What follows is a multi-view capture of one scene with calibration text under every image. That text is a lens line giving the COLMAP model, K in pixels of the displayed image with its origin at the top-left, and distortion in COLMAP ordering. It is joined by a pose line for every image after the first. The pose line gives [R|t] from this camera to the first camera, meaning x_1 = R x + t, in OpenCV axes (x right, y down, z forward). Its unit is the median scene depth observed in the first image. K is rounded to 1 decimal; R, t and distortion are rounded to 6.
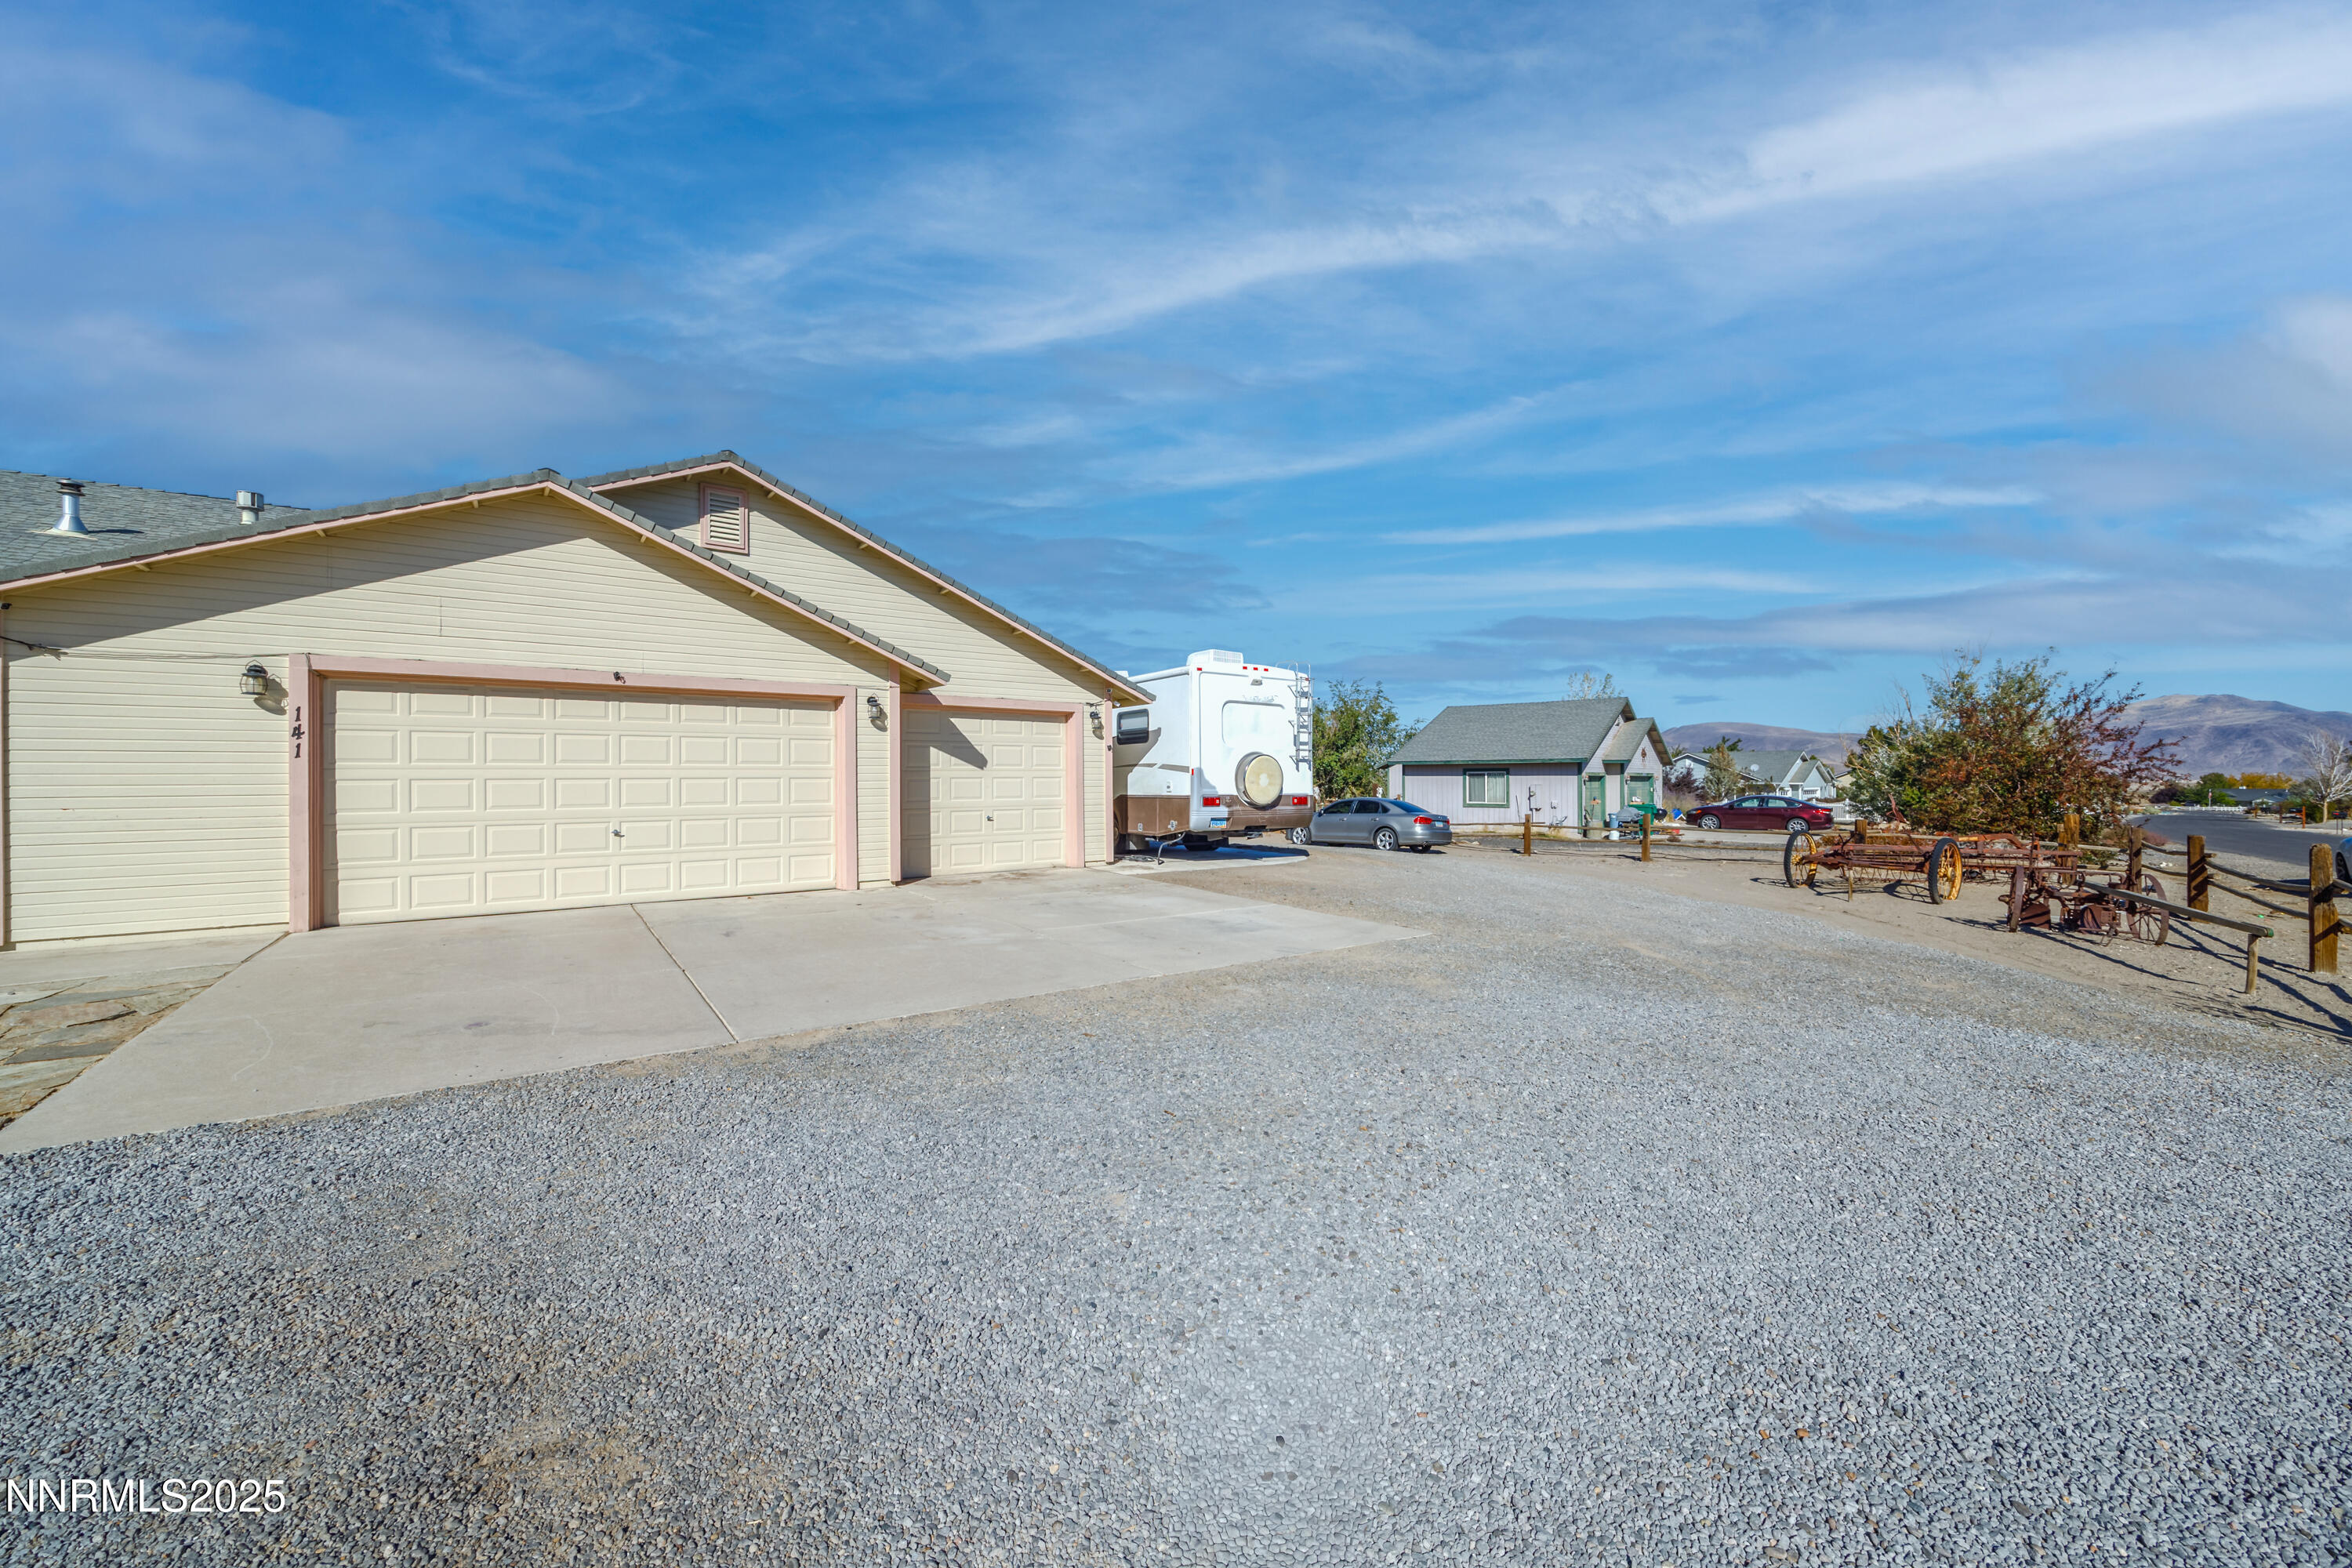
lens RADIAL K [[903.7, 0, 1176.0], [0, 903.7, 784.0], [0, 0, 1]] dist [-0.001820, -0.000051]
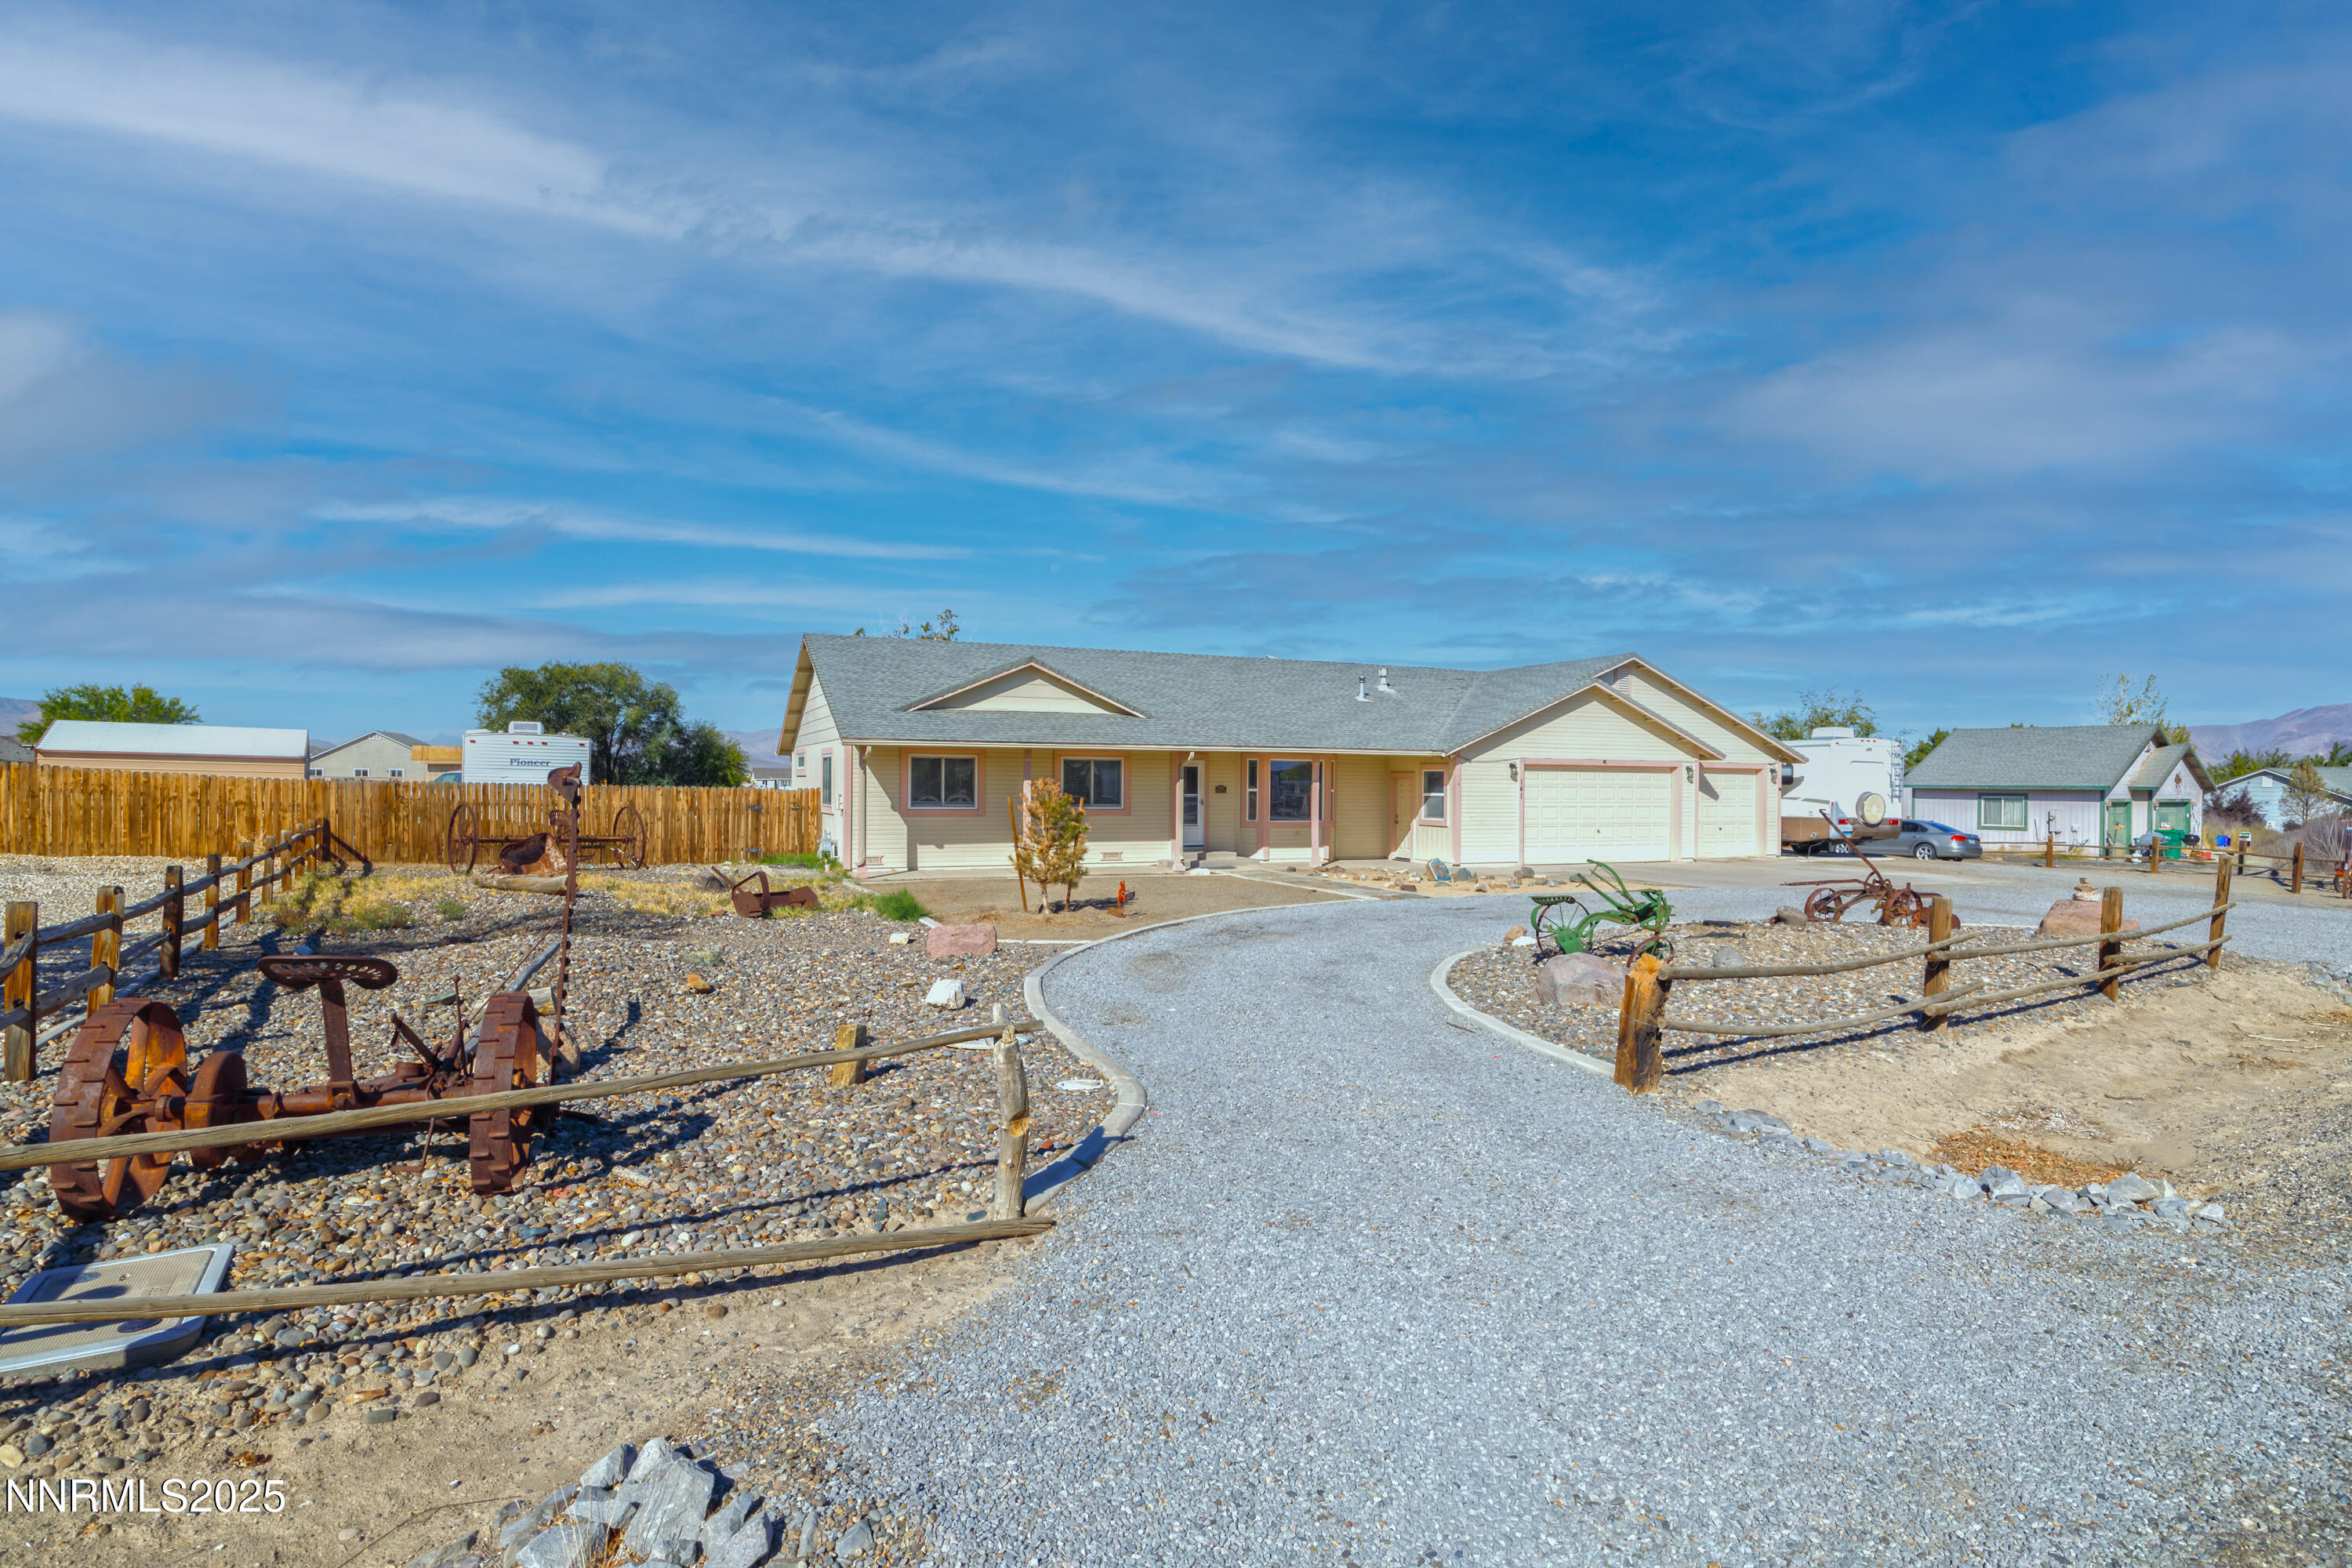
lens RADIAL K [[1260.7, 0, 1176.0], [0, 1260.7, 784.0], [0, 0, 1]] dist [-0.003032, 0.000343]
pose [[0.974654, 0.013676, -0.223299, -0.613895], [-0.014160, 0.999900, -0.000568, -0.029883], [0.223269, 0.003716, 0.974750, -1.478958]]
